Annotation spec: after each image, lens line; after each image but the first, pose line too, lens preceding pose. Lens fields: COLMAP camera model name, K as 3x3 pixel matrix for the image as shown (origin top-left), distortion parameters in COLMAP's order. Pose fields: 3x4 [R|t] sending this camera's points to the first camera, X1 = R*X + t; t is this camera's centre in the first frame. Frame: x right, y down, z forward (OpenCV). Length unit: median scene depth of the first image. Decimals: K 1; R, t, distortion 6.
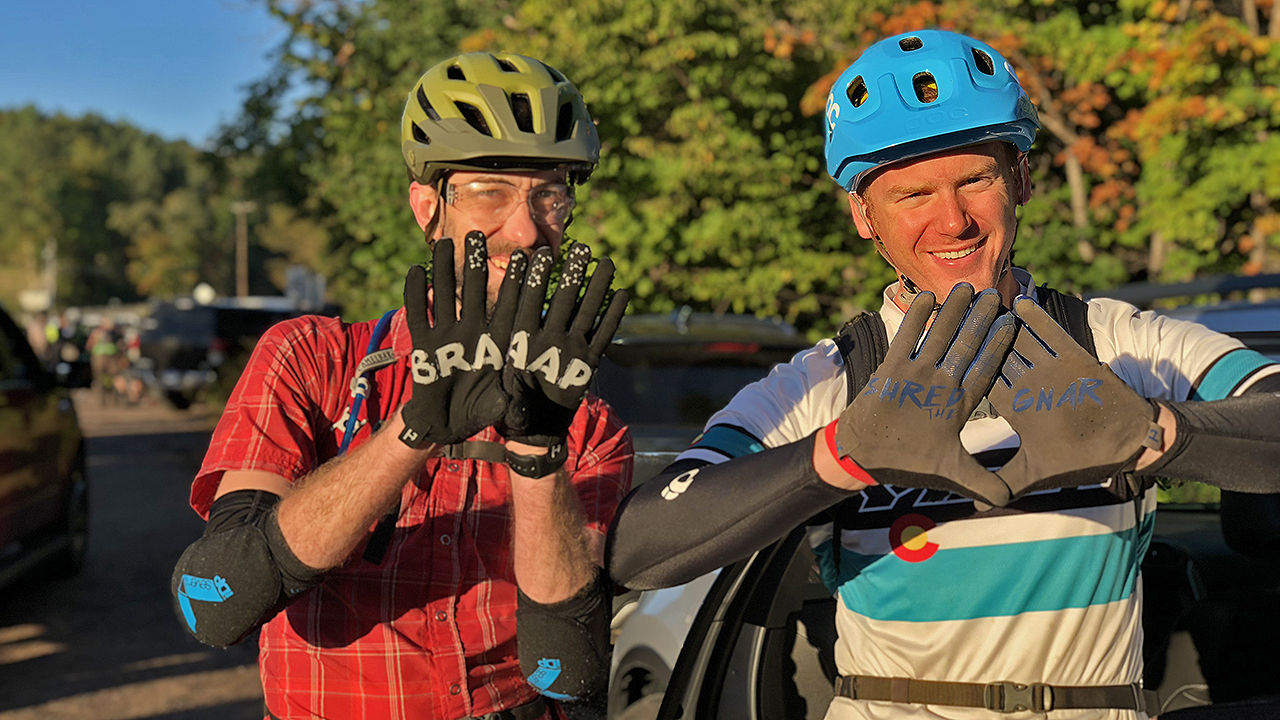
lens RADIAL K [[1955.9, 0, 638.5], [0, 1955.9, 359.5], [0, 0, 1]] dist [0.019134, 0.000000]
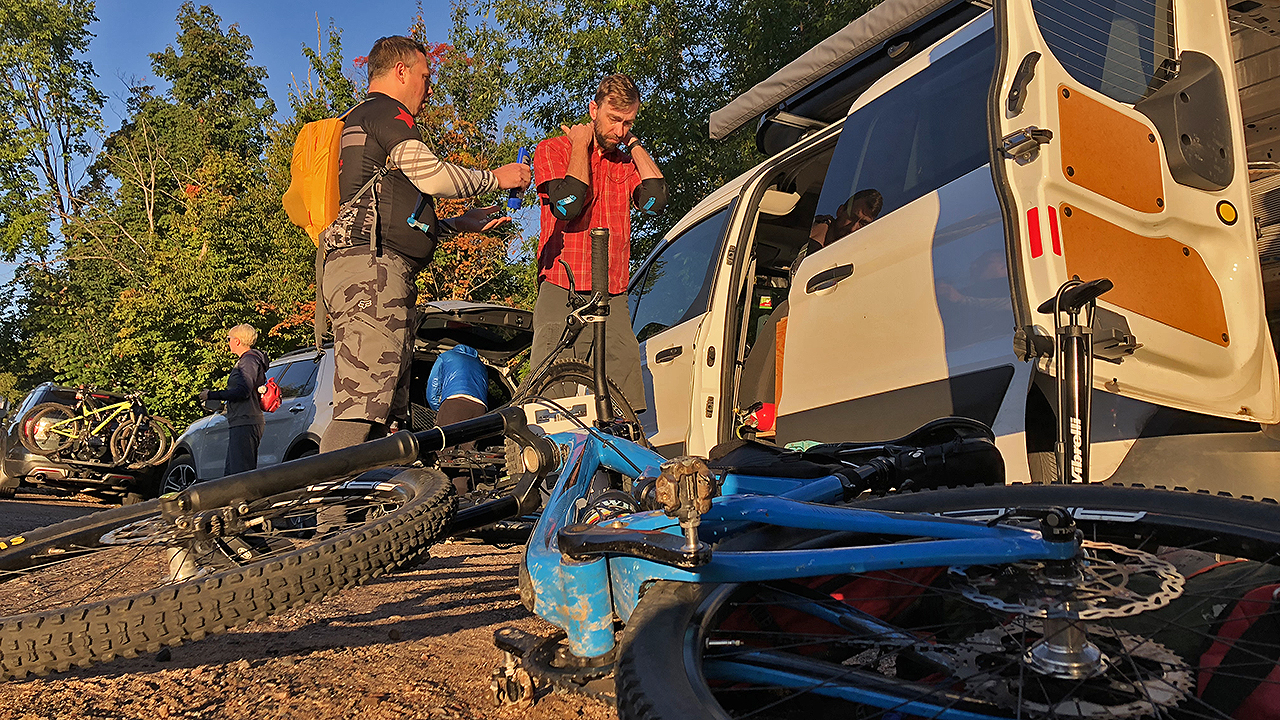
lens RADIAL K [[1044.7, 0, 649.7], [0, 1044.7, 340.9], [0, 0, 1]] dist [-0.014499, 0.041697]
pose [[0.910284, 0.115556, 0.397529, -0.003407], [-0.052066, 0.984584, -0.166983, 0.074584], [-0.410696, 0.131304, 0.902268, -0.398033]]
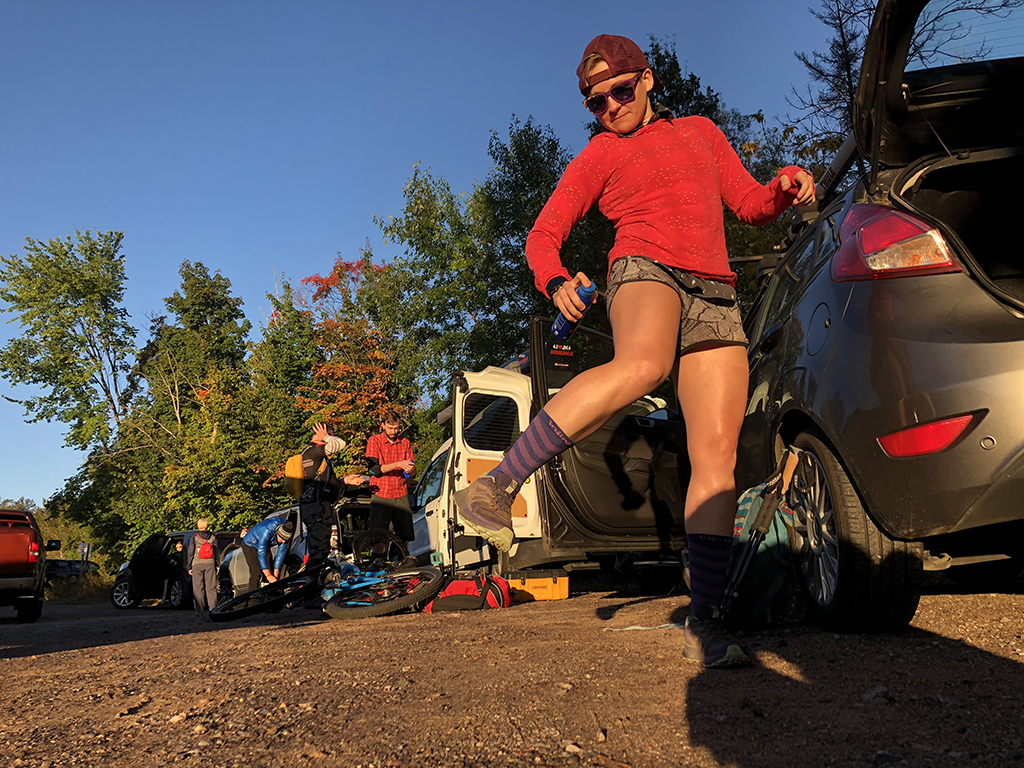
lens RADIAL K [[838.7, 0, 511.8], [0, 838.7, 392.9], [0, 0, 1]] dist [0.014819, -0.015330]
pose [[0.938642, 0.028226, 0.343737, -0.028064], [0.051420, 0.974054, -0.220399, 0.078376], [-0.341039, 0.224551, 0.912836, -0.678370]]
